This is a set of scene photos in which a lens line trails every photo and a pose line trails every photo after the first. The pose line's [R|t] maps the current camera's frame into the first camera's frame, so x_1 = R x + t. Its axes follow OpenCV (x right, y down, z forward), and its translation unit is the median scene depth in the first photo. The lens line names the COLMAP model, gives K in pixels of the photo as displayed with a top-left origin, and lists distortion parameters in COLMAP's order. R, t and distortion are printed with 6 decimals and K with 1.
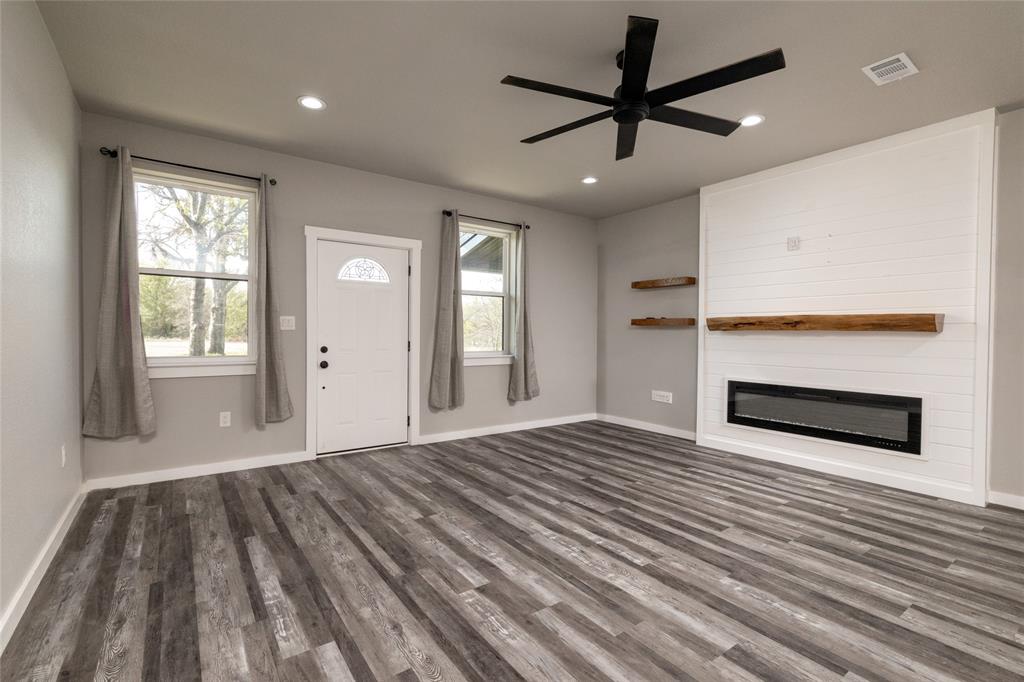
lens RADIAL K [[466.1, 0, 515.0], [0, 466.1, 338.7], [0, 0, 1]] dist [0.003023, -0.000103]
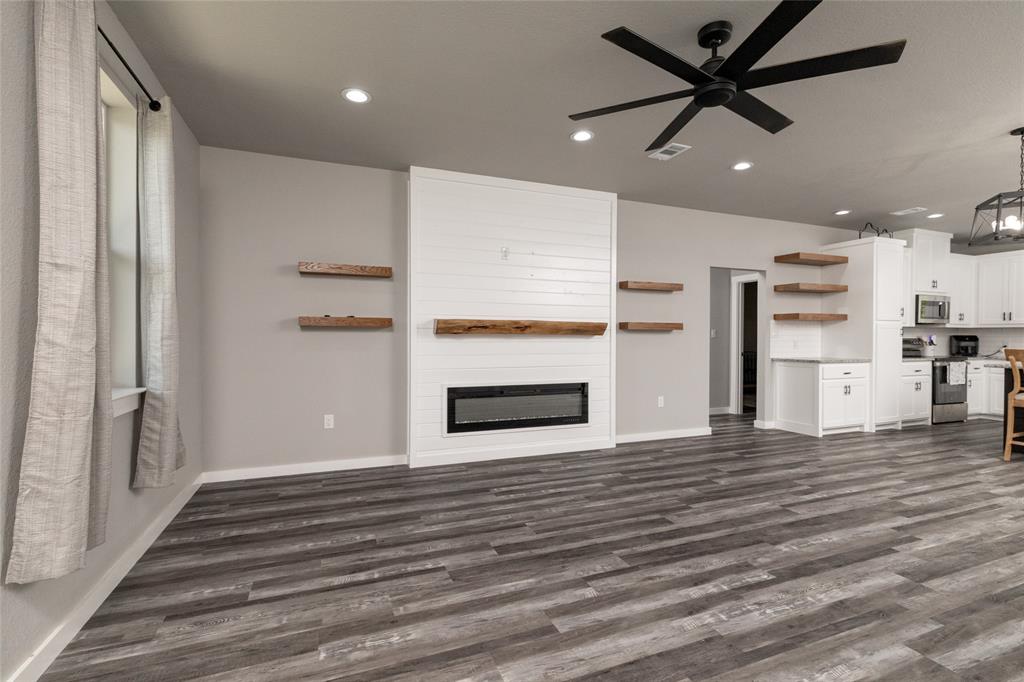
lens RADIAL K [[466.1, 0, 515.0], [0, 466.1, 338.7], [0, 0, 1]] dist [0.003023, -0.000103]
pose [[0.249793, -0.009960, 0.968248, -0.591790], [0.010618, 0.999915, 0.007546, -0.019101], [-0.968241, 0.008396, 0.249878, 0.939084]]
